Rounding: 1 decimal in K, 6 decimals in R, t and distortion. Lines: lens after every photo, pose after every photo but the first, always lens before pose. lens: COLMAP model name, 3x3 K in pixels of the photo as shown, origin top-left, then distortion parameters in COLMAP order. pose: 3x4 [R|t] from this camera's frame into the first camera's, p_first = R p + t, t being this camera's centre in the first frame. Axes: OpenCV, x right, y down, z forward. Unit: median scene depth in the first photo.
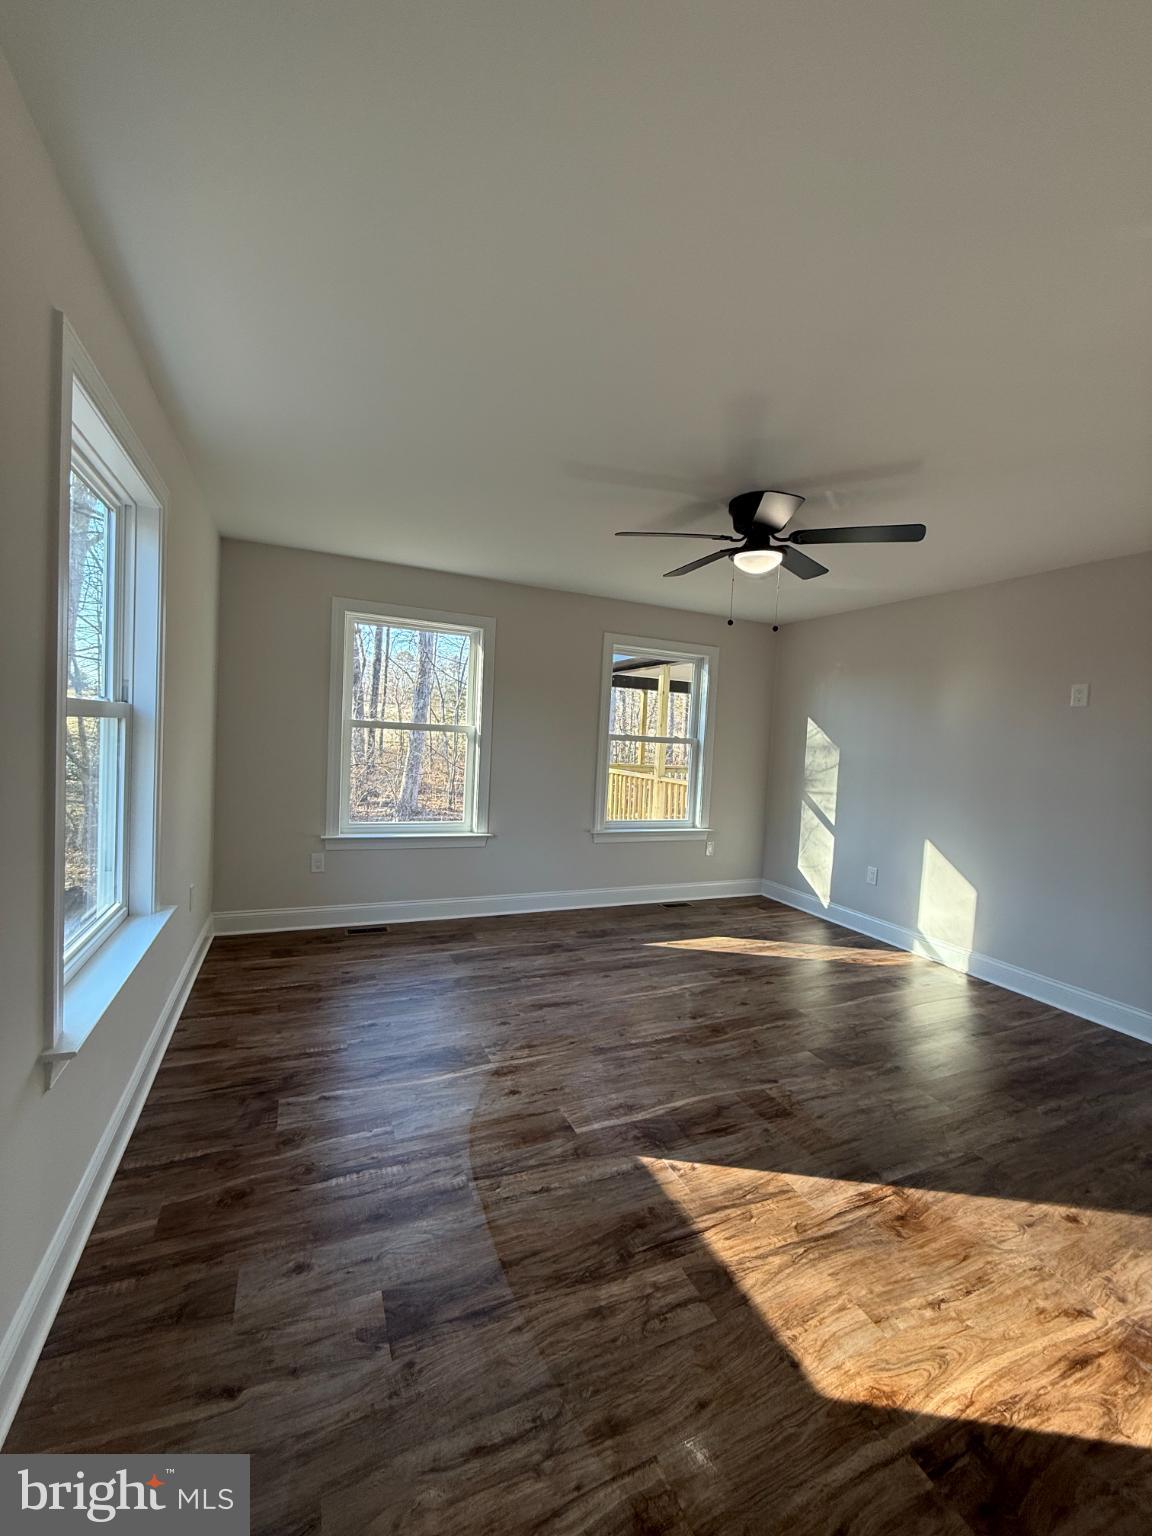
lens RADIAL K [[609.8, 0, 577.5], [0, 609.8, 765.0], [0, 0, 1]] dist [0.000582, -0.000382]
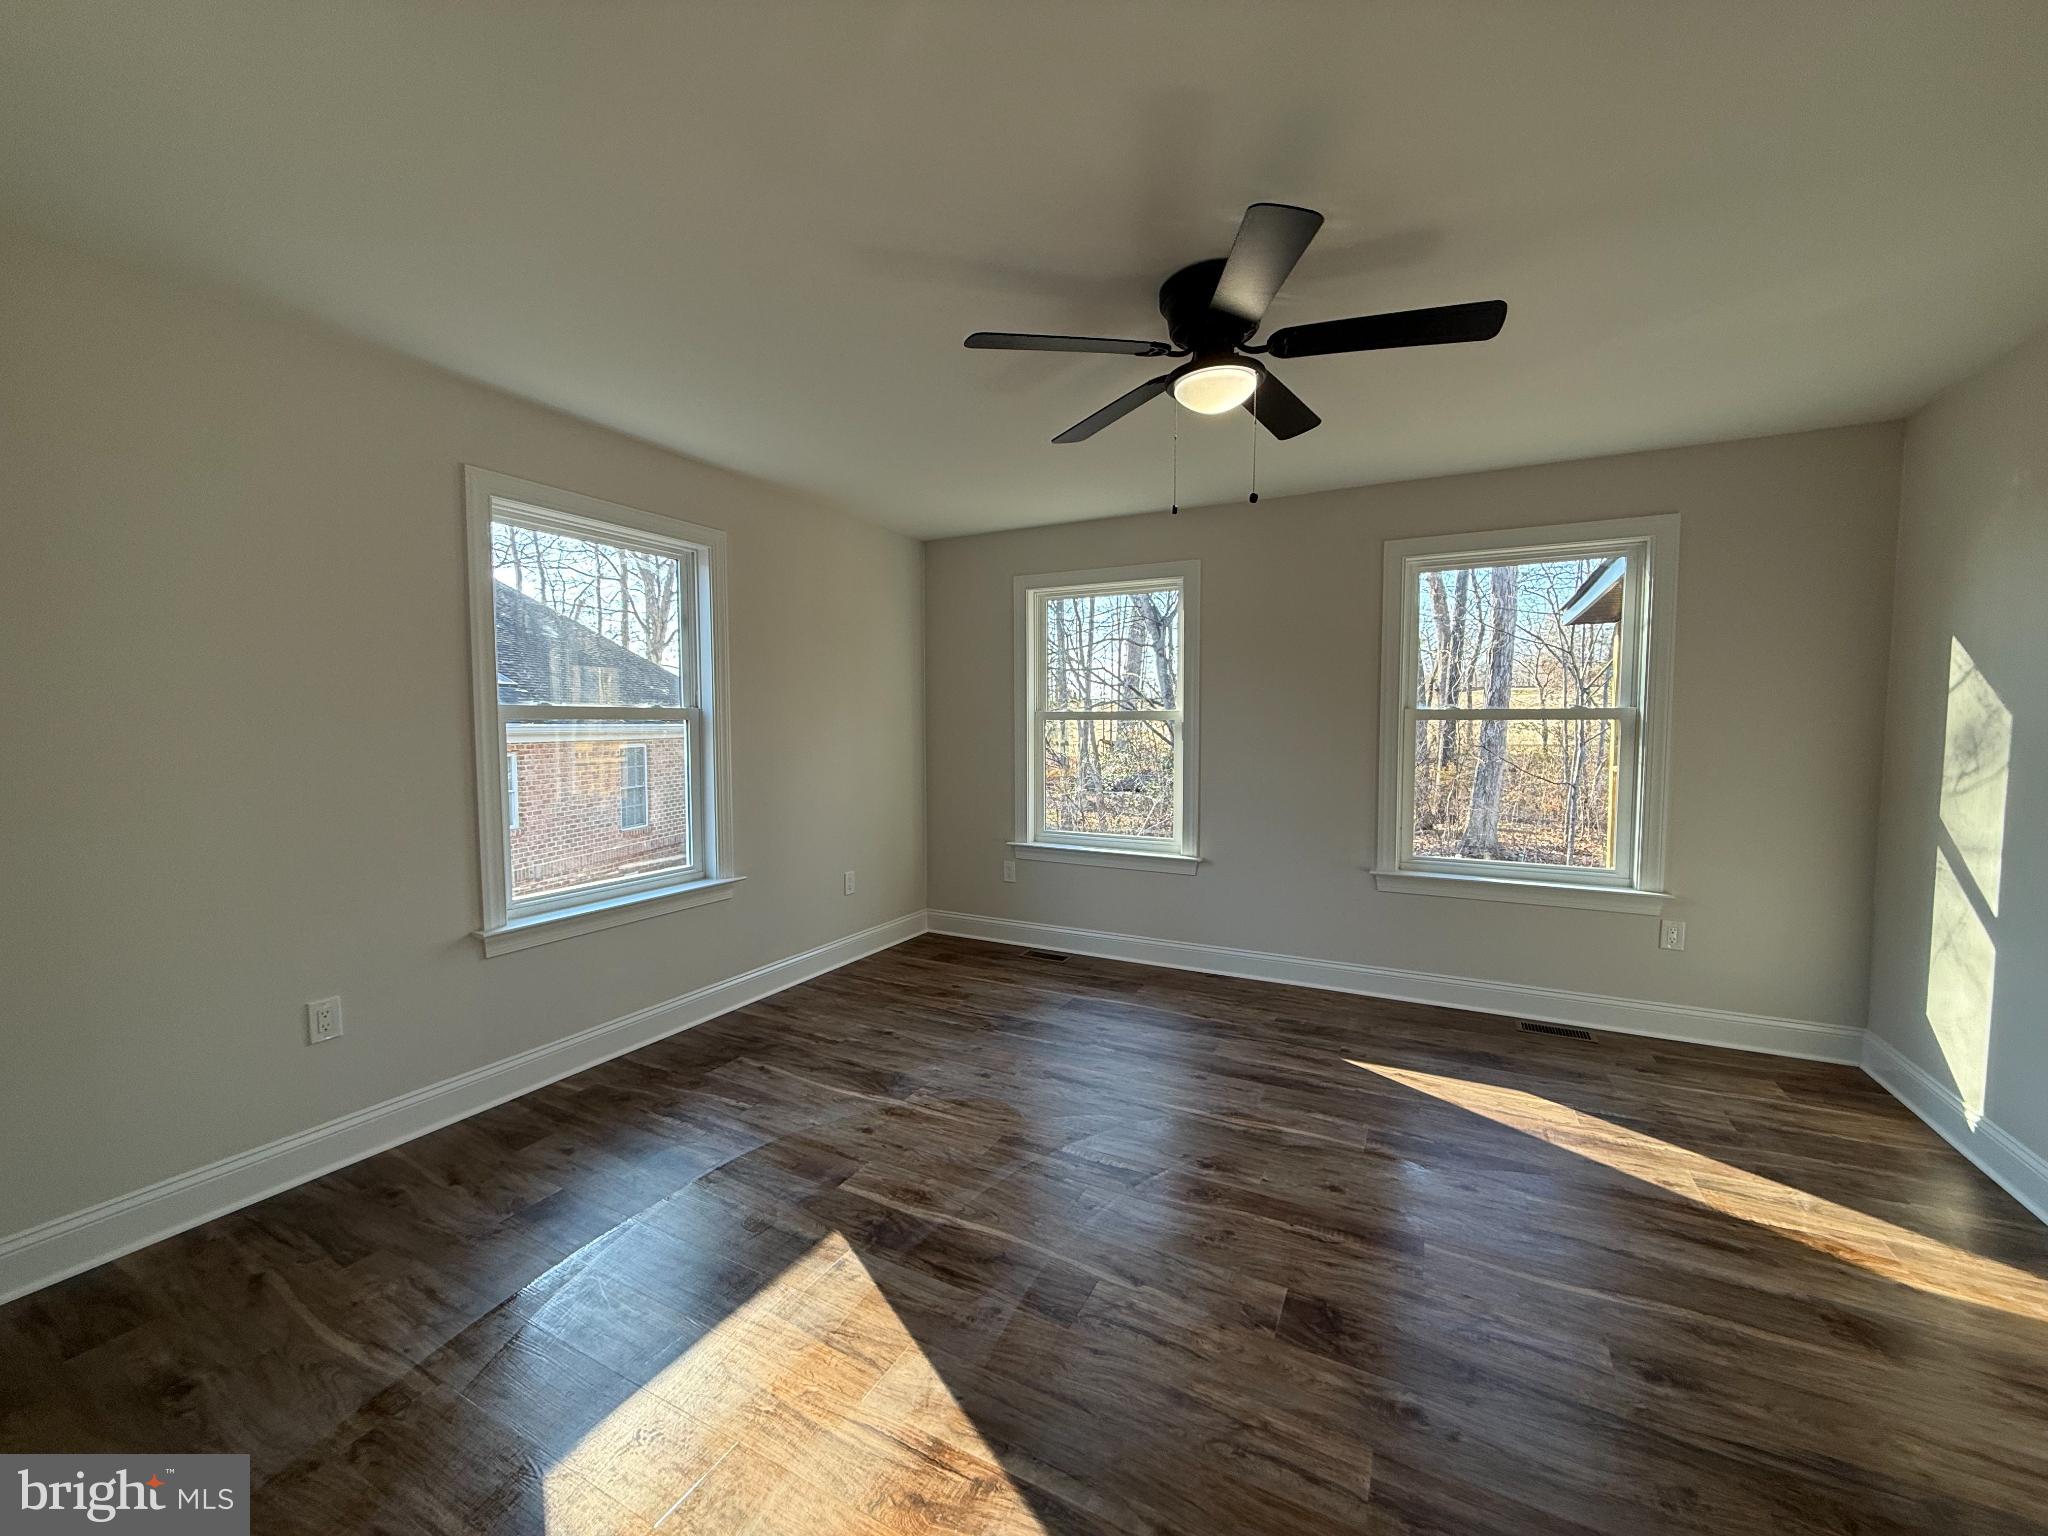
lens RADIAL K [[813.1, 0, 1017.2], [0, 813.1, 774.4], [0, 0, 1]] dist [0.000582, -0.000382]
pose [[0.613035, -0.002355, -0.790052, 0.855855], [-0.004672, 0.999967, -0.006606, 0.037545], [0.790042, 0.007740, 0.613004, 0.421889]]
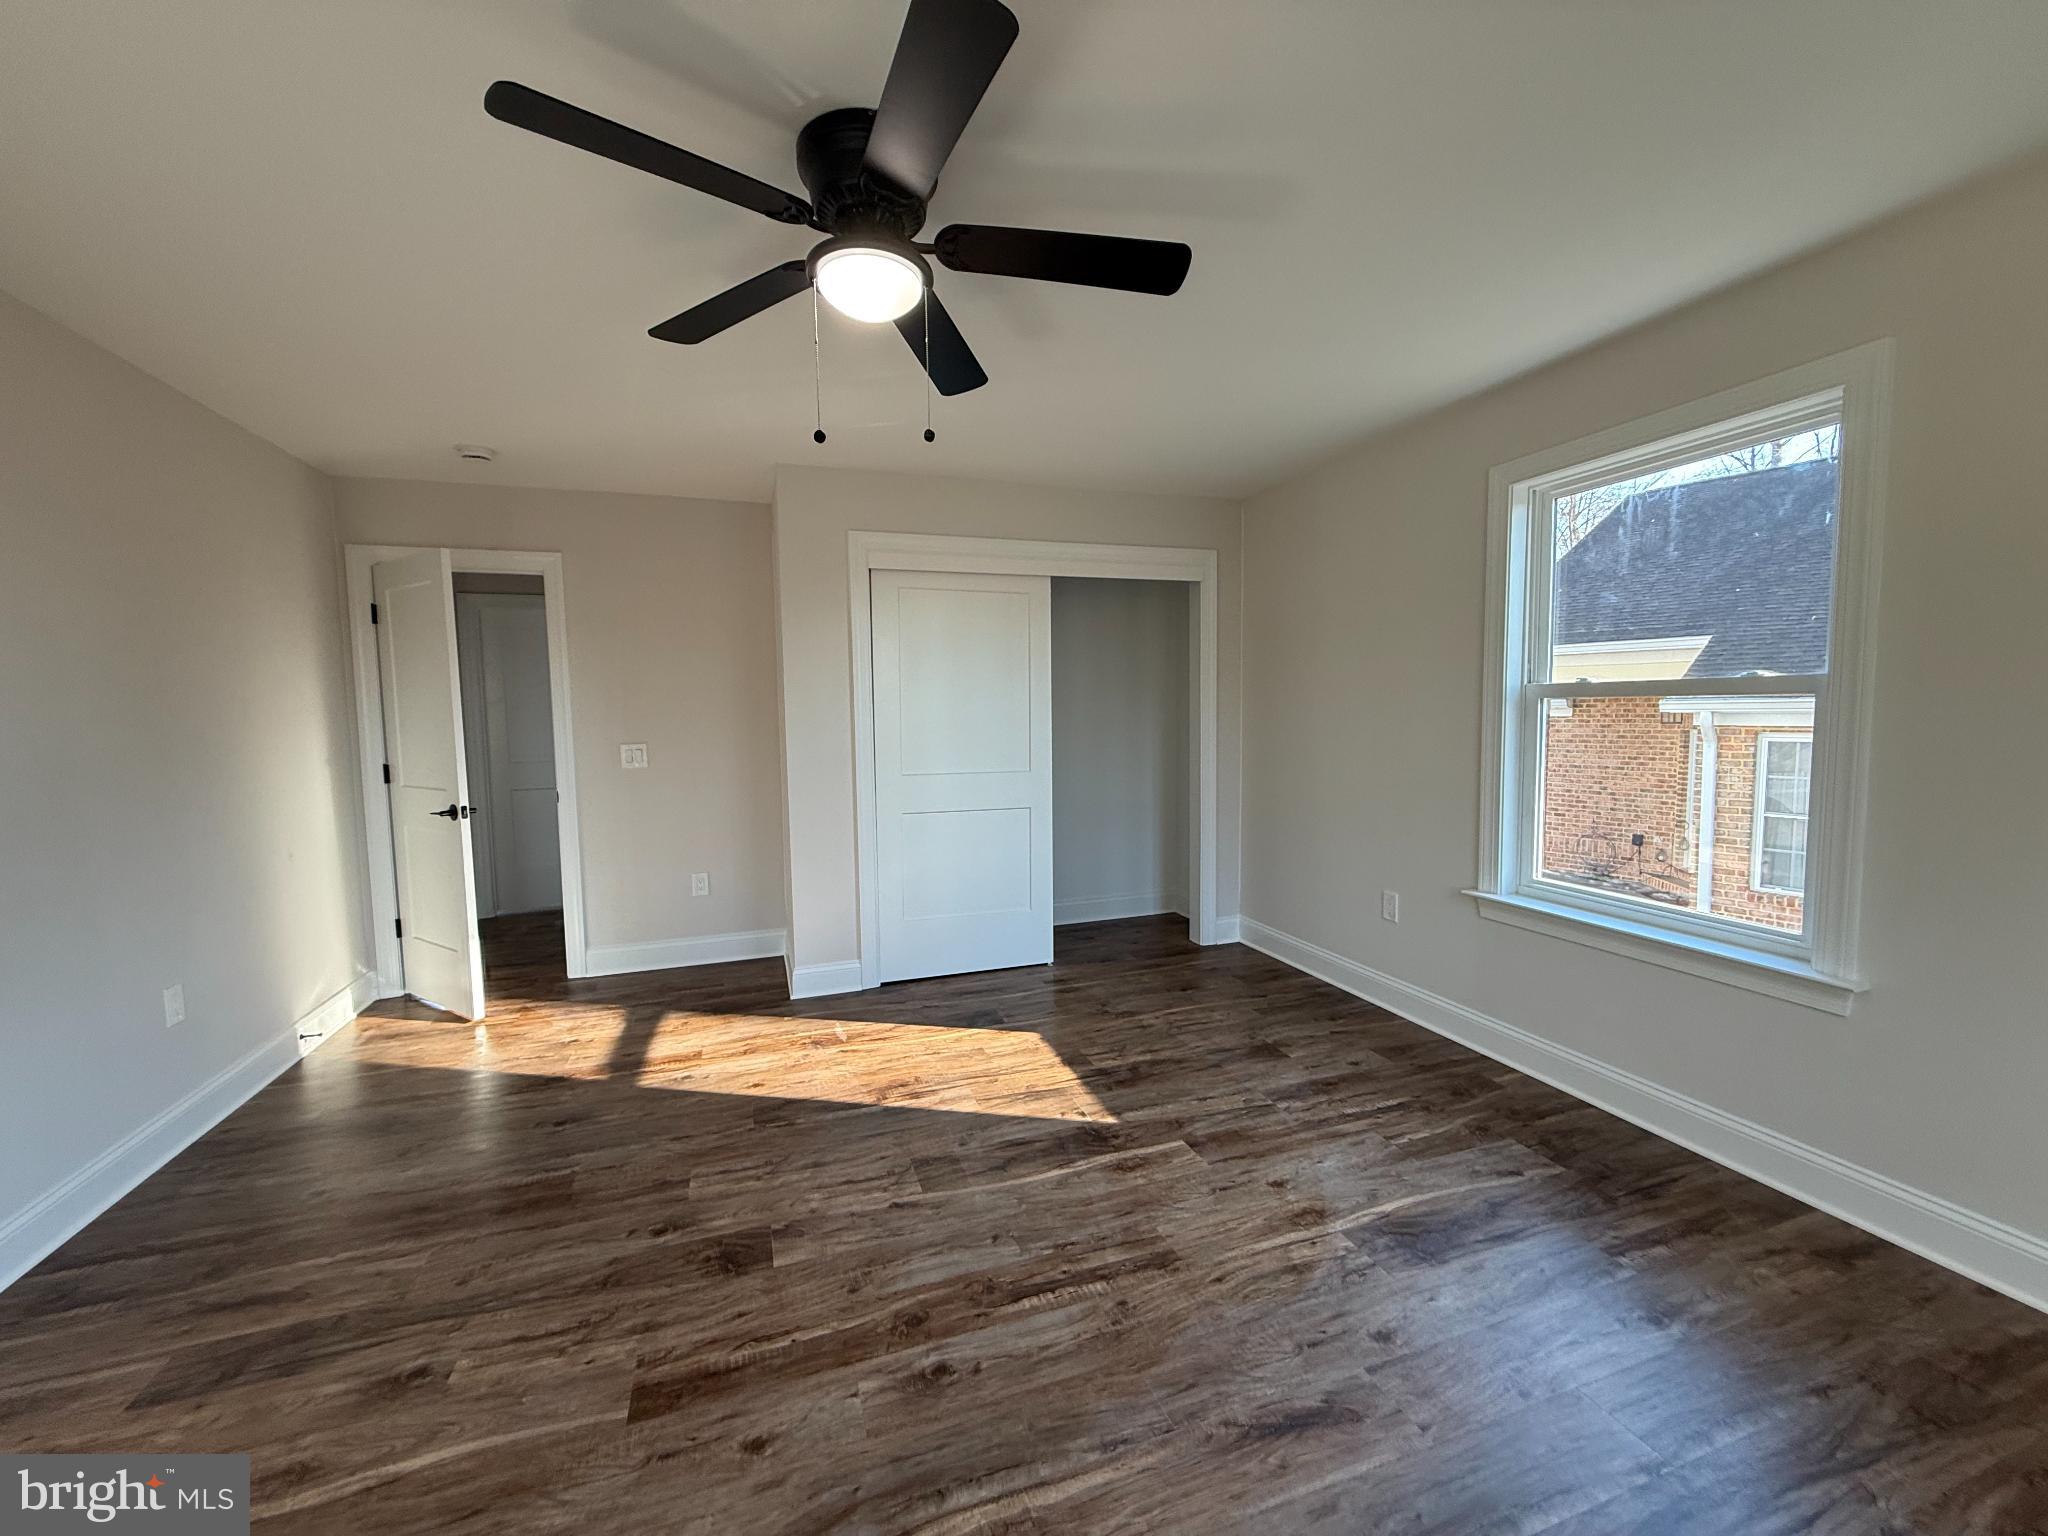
lens RADIAL K [[813.1, 0, 1018.6], [0, 813.1, 765.7], [0, 0, 1]] dist [0.000582, -0.000382]
pose [[-0.994705, -0.042660, 0.093497, 0.124705], [-0.031068, 0.992031, 0.122107, -0.068152], [-0.097961, 0.118556, -0.988103, 1.779176]]
